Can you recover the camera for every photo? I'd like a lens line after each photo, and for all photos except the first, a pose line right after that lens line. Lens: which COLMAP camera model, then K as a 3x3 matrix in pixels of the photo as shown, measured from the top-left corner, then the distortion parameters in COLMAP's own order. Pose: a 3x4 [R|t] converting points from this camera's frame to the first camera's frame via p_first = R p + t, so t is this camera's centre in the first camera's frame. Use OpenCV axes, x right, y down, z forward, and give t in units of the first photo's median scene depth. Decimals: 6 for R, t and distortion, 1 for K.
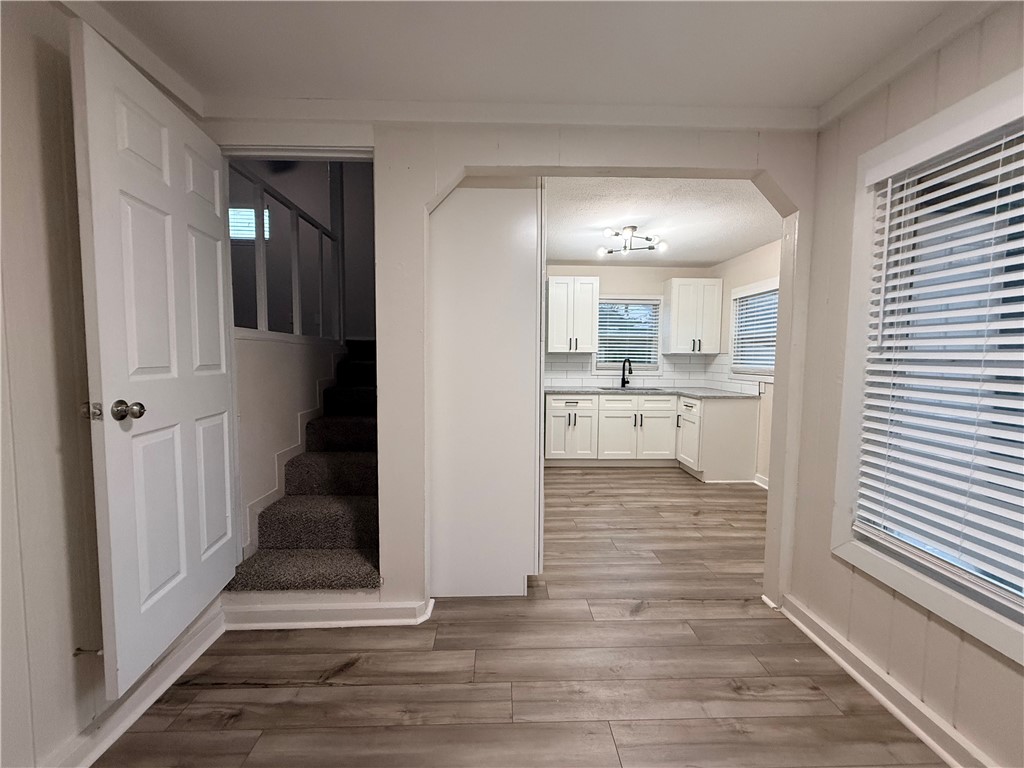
lens RADIAL K [[405.2, 0, 511.3], [0, 405.2, 381.4], [0, 0, 1]] dist [0.001532, -0.000378]
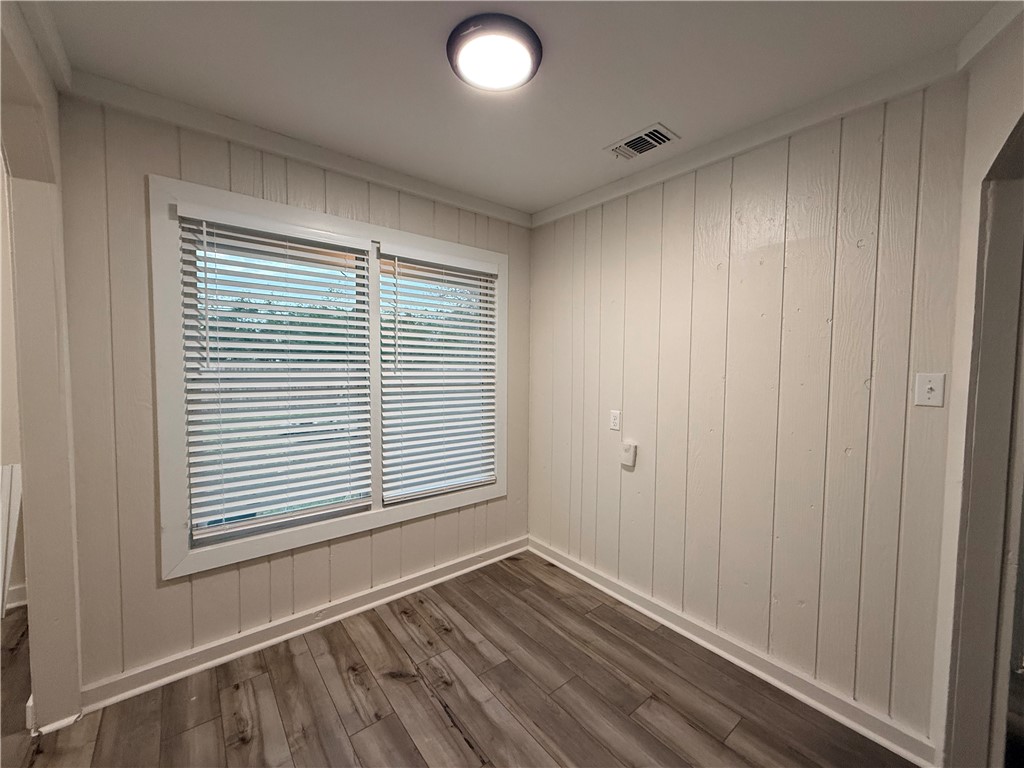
lens RADIAL K [[405.2, 0, 511.2], [0, 405.2, 384.7], [0, 0, 1]] dist [0.001532, -0.000378]
pose [[-0.604179, -0.051505, 0.795182, -0.502146], [0.037714, 0.994942, 0.093099, -0.110501], [-0.795956, 0.086238, -0.599181, 1.000159]]
